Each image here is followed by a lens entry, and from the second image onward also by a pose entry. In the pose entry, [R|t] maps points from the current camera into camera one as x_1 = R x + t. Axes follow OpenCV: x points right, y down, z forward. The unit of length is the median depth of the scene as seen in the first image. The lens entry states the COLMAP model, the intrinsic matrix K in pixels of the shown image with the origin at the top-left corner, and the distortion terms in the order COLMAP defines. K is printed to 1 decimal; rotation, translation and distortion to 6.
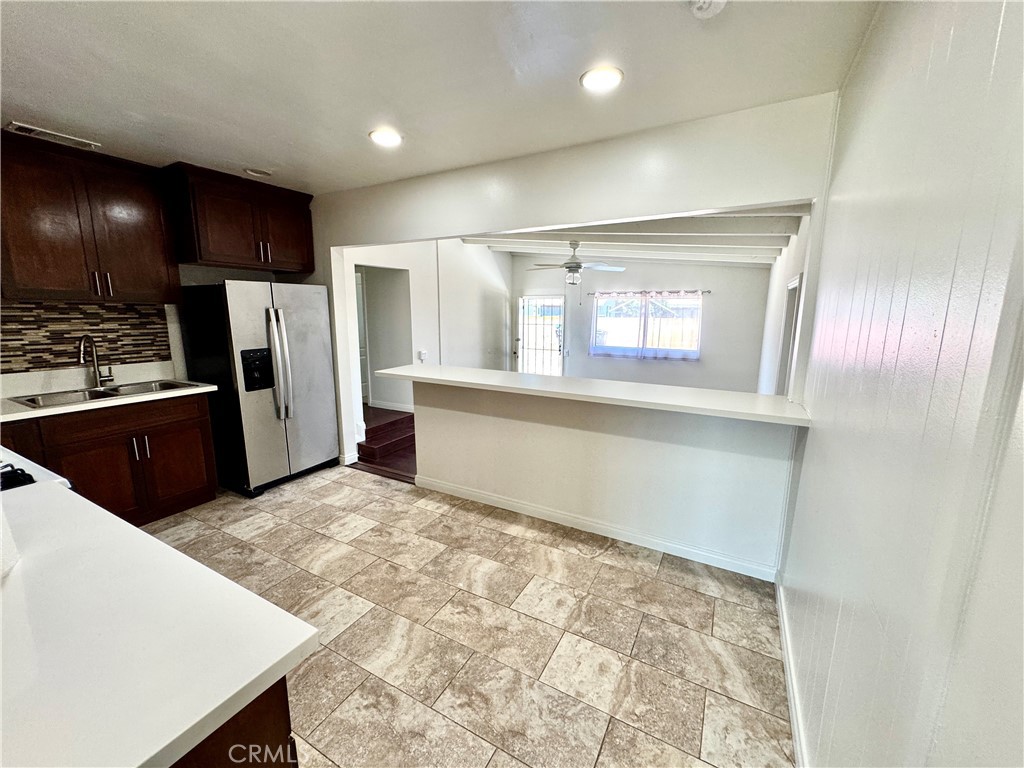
lens RADIAL K [[409.5, 0, 512.8], [0, 409.5, 383.7], [0, 0, 1]] dist [-0.002982, 0.000363]
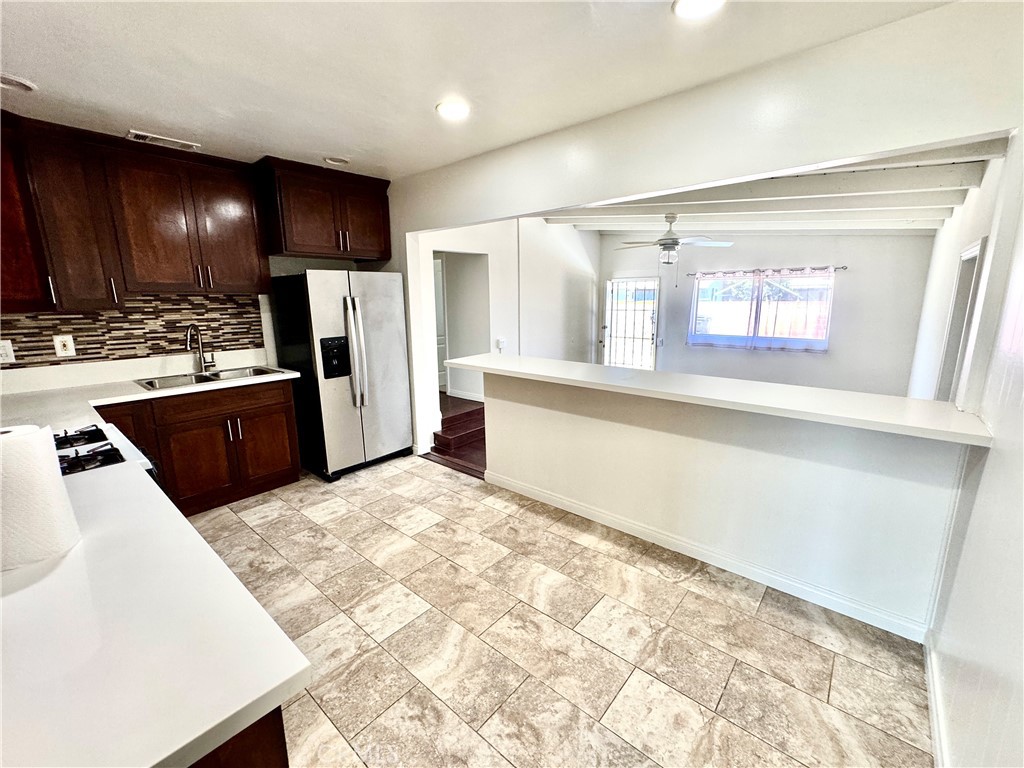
lens RADIAL K [[428.6, 0, 512.0], [0, 428.6, 384.0], [0, 0, 1]] dist [-0.002486, 0.000224]
pose [[0.978178, 0.025127, -0.206246, 0.032289], [-0.019992, 0.999437, 0.026944, -0.007401], [0.206807, -0.022233, 0.978129, 0.057080]]
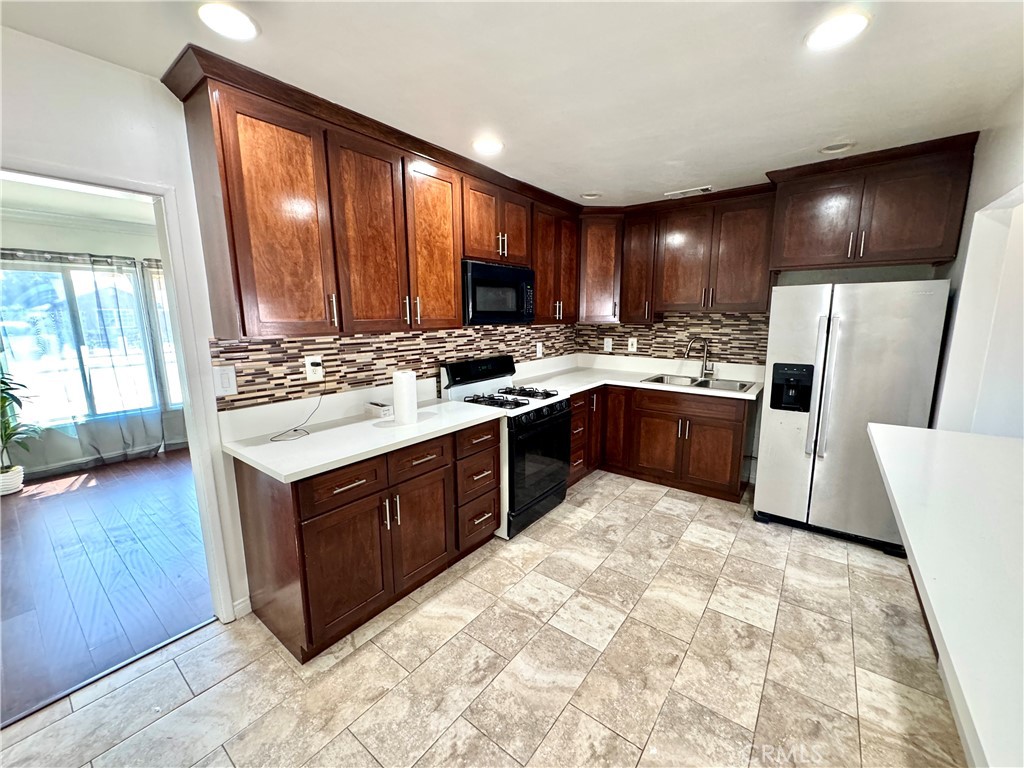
lens RADIAL K [[409.5, 0, 512.8], [0, 409.5, 383.7], [0, 0, 1]] dist [-0.002982, 0.000363]
pose [[-0.153408, 0.165014, -0.974288, 0.373661], [-0.167468, 0.967355, 0.190209, -0.130683], [0.973869, 0.192342, -0.120765, 0.640295]]
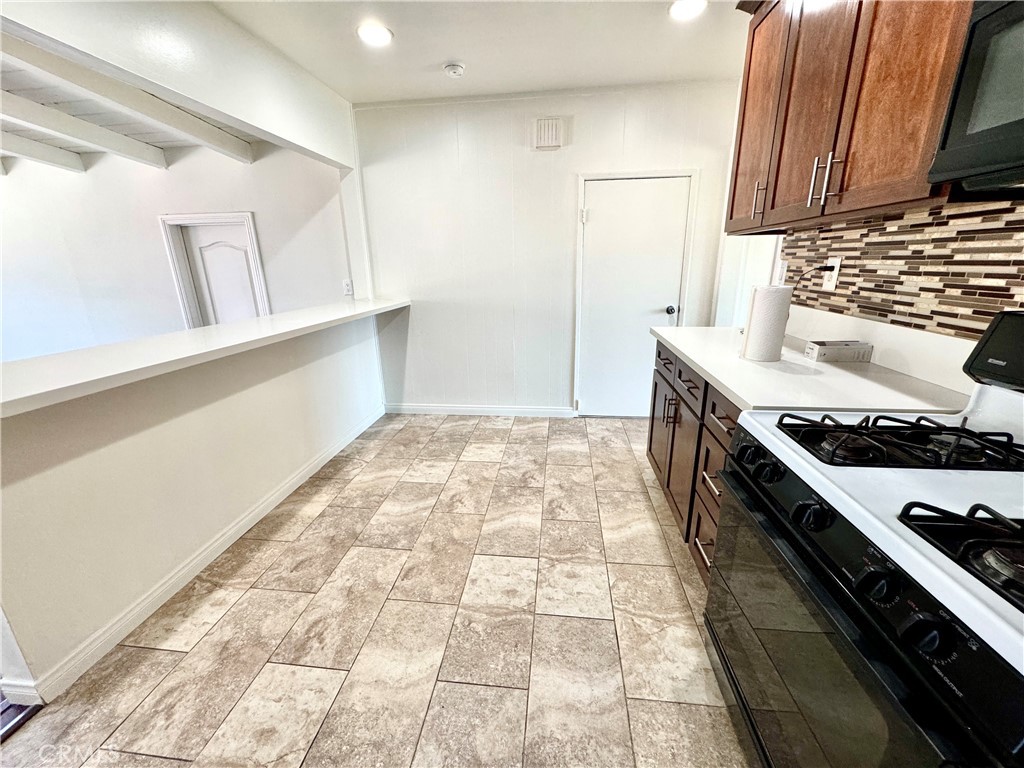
lens RADIAL K [[409.5, 0, 512.8], [0, 409.5, 383.7], [0, 0, 1]] dist [-0.002982, 0.000363]
pose [[-0.378826, -0.263430, 0.887184, -0.858504], [0.178180, 0.919938, 0.349237, -0.092900], [-0.908154, 0.290378, -0.301558, 0.865310]]
